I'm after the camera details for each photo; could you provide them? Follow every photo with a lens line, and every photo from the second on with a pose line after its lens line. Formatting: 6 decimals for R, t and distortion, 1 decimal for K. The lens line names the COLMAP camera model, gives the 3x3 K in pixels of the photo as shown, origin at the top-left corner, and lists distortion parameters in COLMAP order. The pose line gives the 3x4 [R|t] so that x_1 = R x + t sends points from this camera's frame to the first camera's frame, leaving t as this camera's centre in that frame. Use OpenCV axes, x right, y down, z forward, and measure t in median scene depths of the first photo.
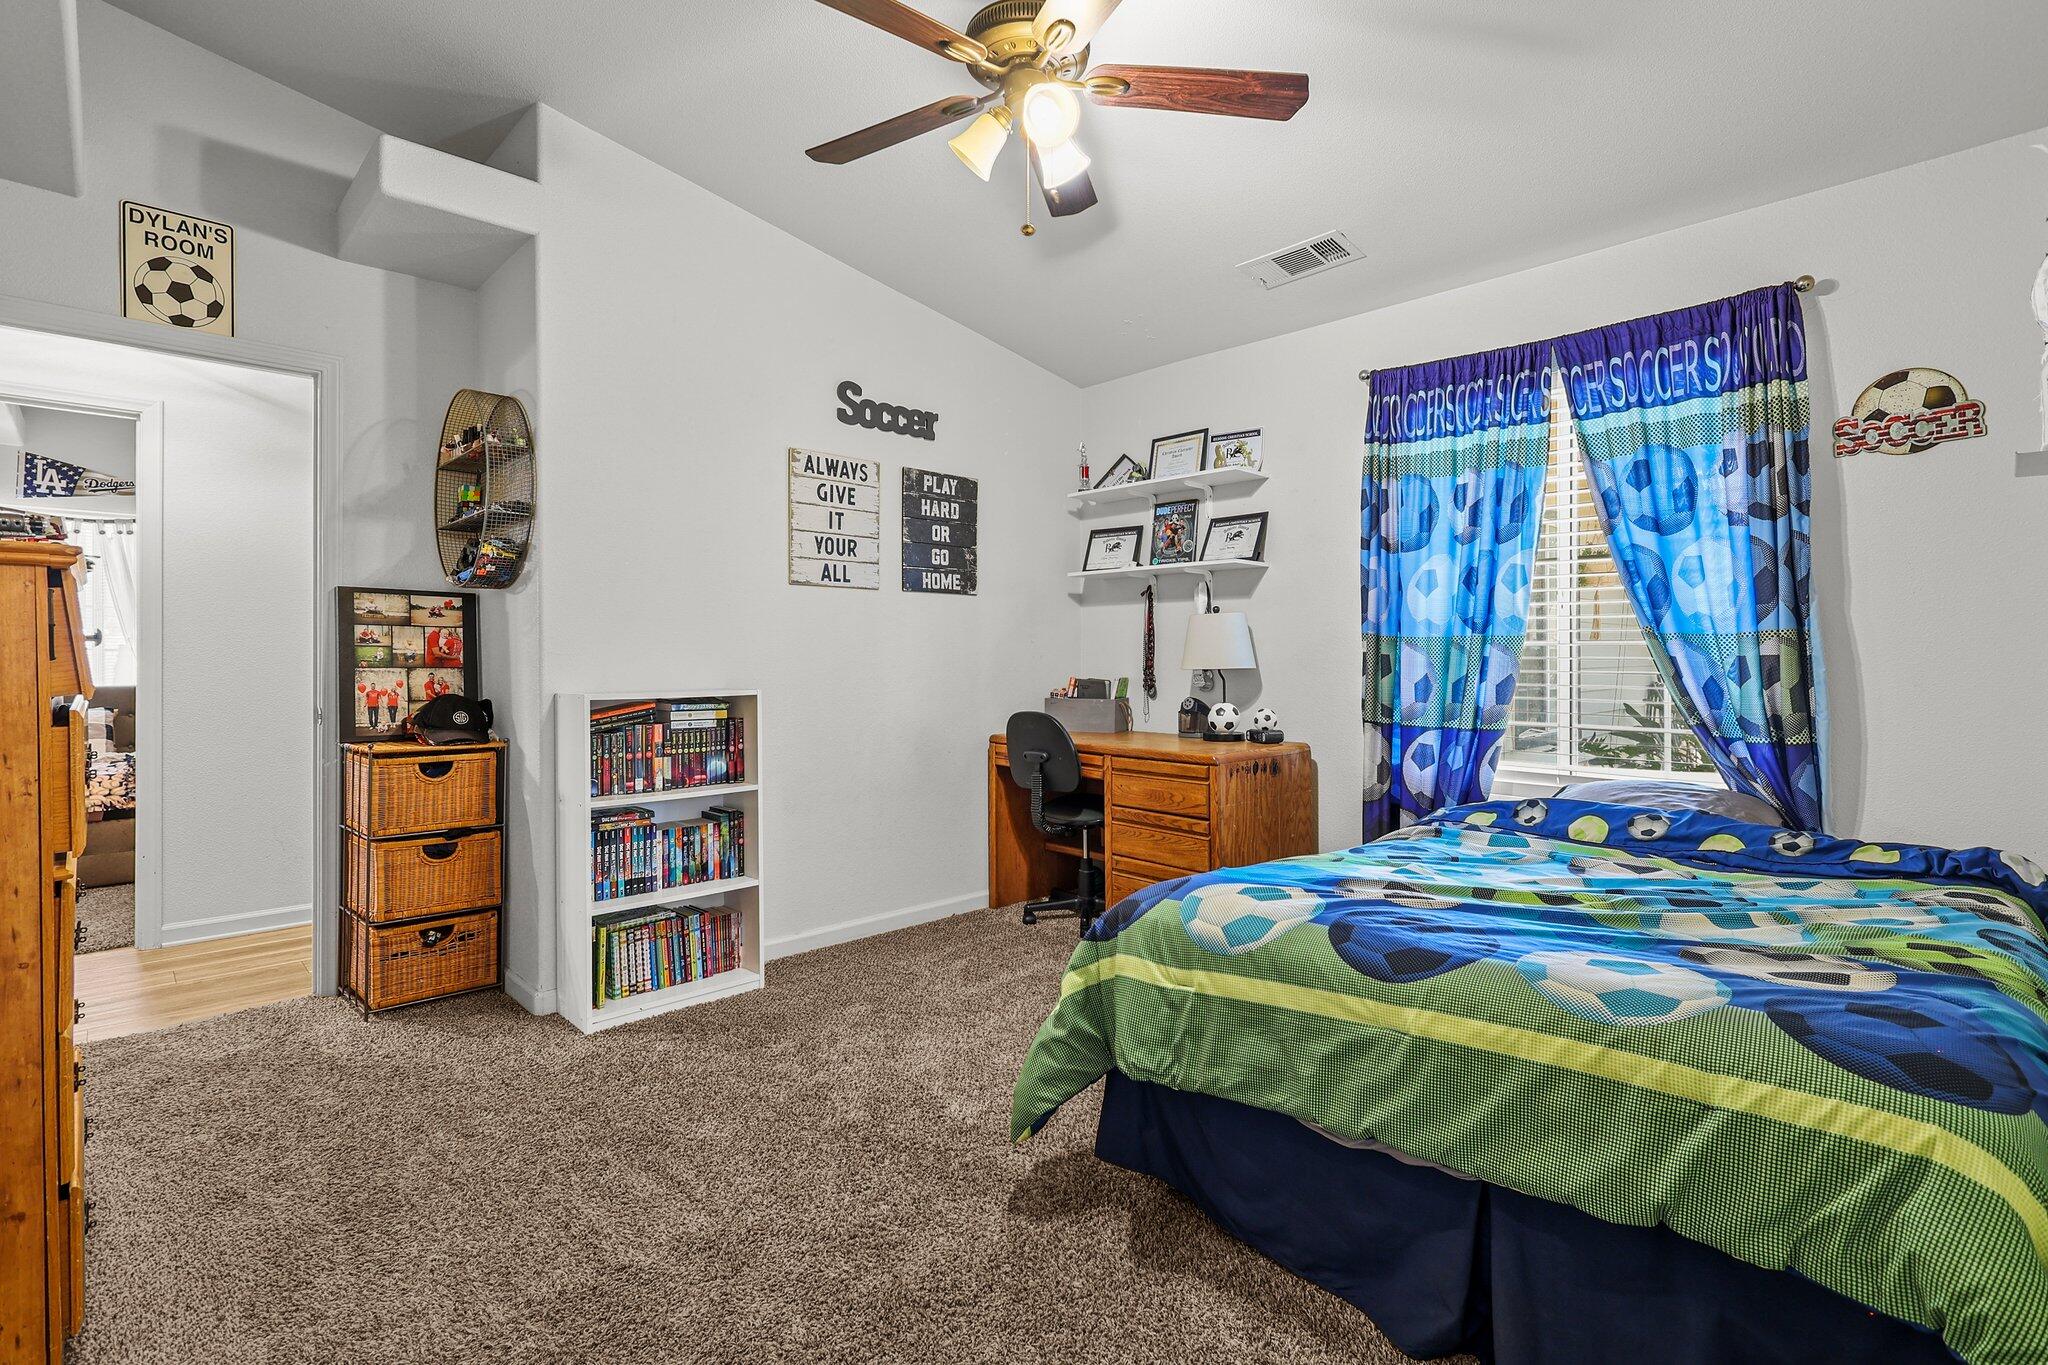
lens RADIAL K [[967.2, 0, 1015.2], [0, 967.2, 665.2], [0, 0, 1]] dist [0.001286, 0.000452]
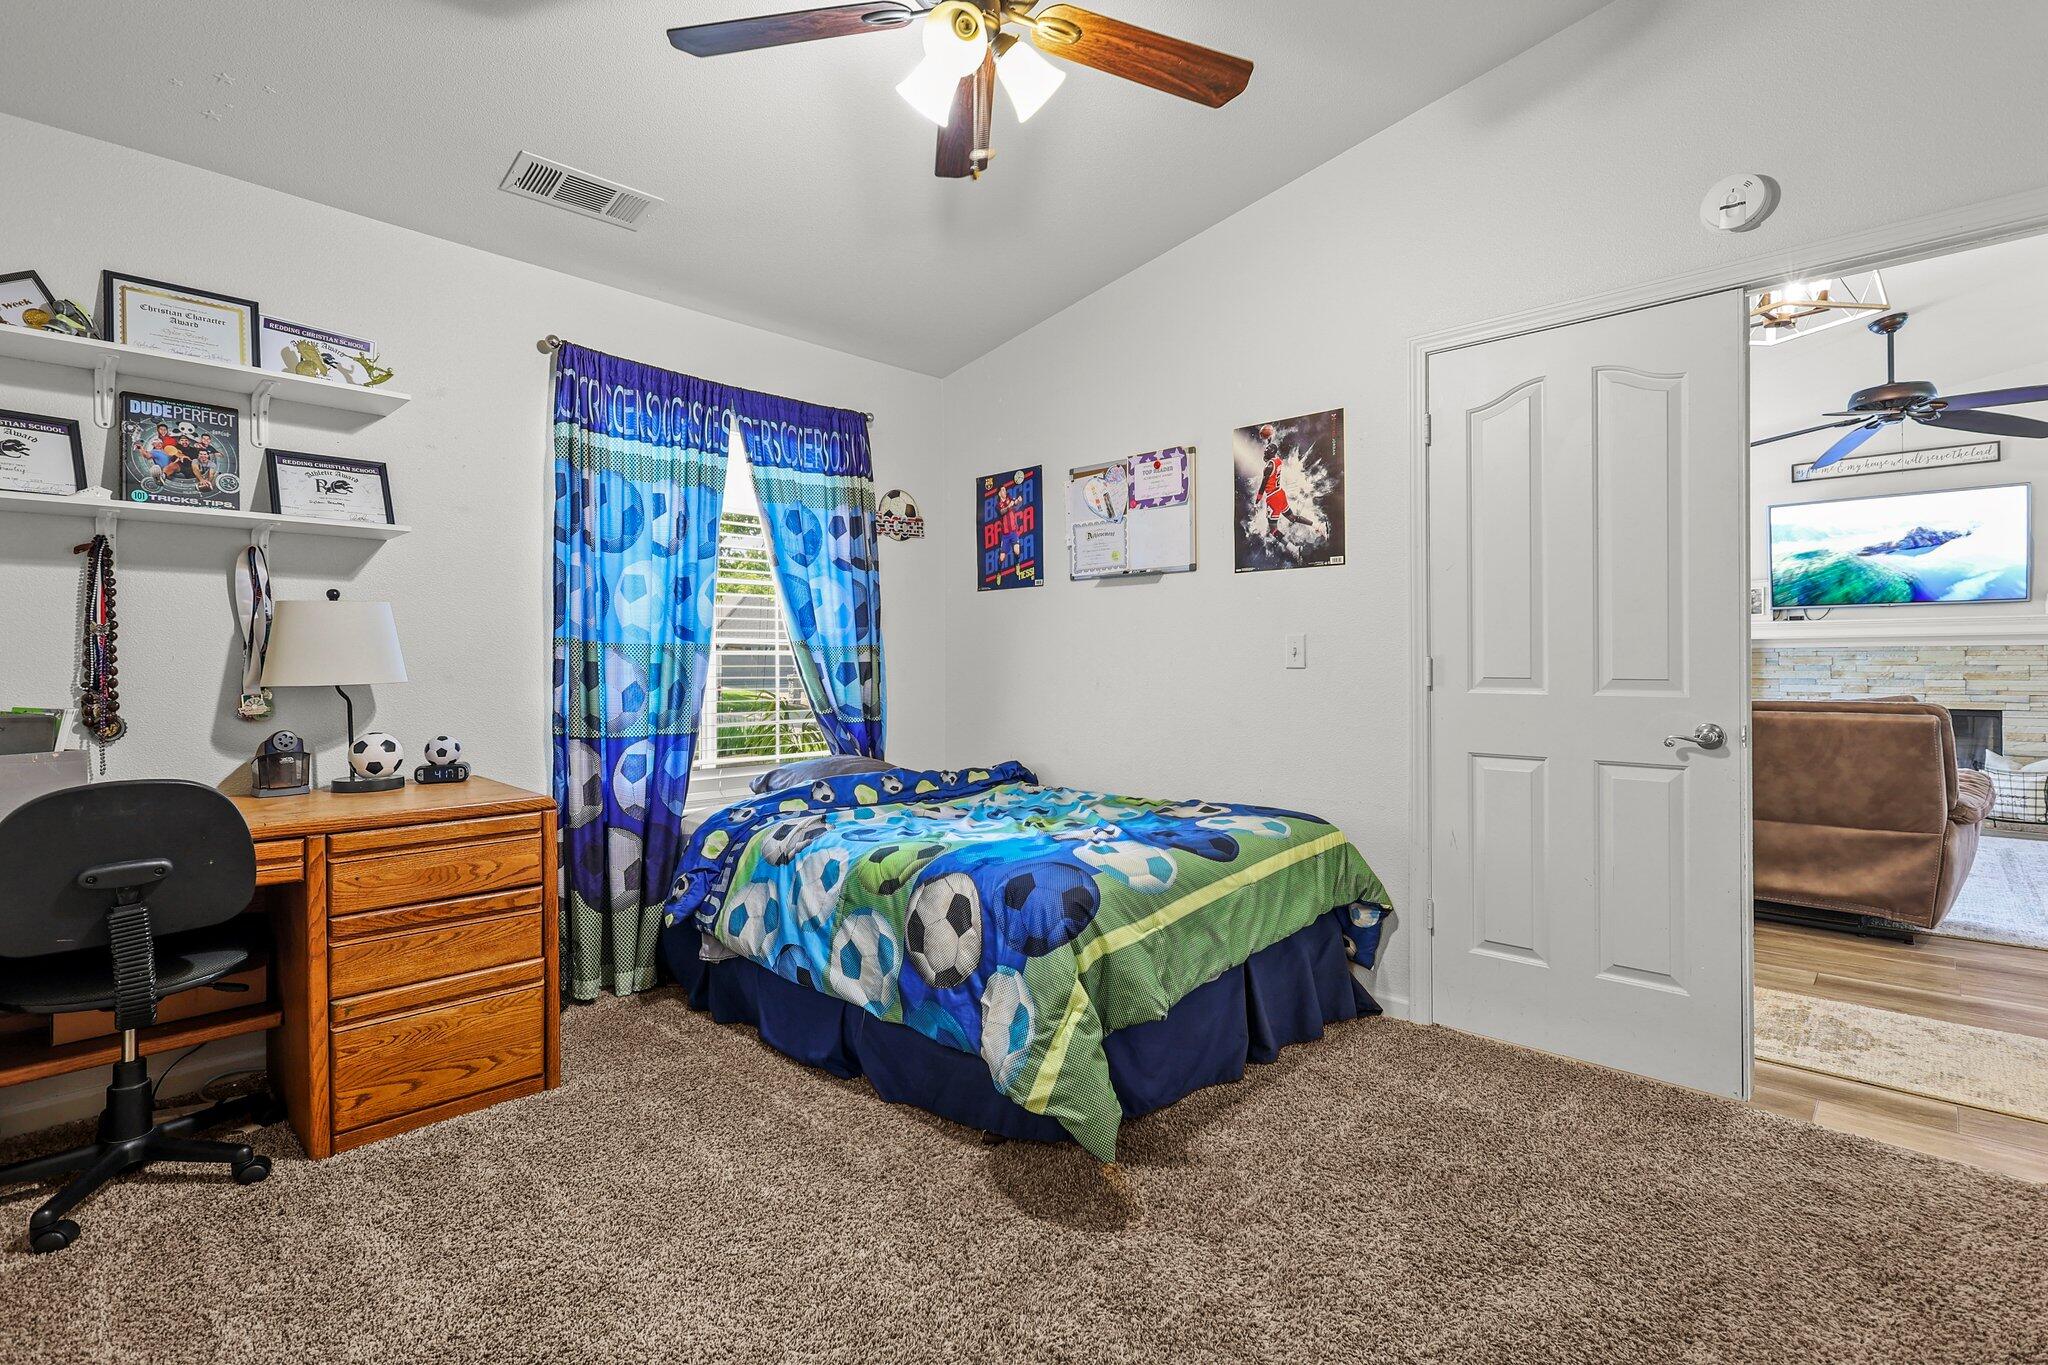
lens RADIAL K [[972.9, 0, 1030.2], [0, 972.9, 660.3], [0, 0, 1]] dist [0.001472, -0.000167]
pose [[-0.064275, 0.002997, 0.997928, -0.567310], [0.014659, 0.999890, -0.002059, -0.004830], [-0.997825, 0.014497, -0.064312, 0.665435]]
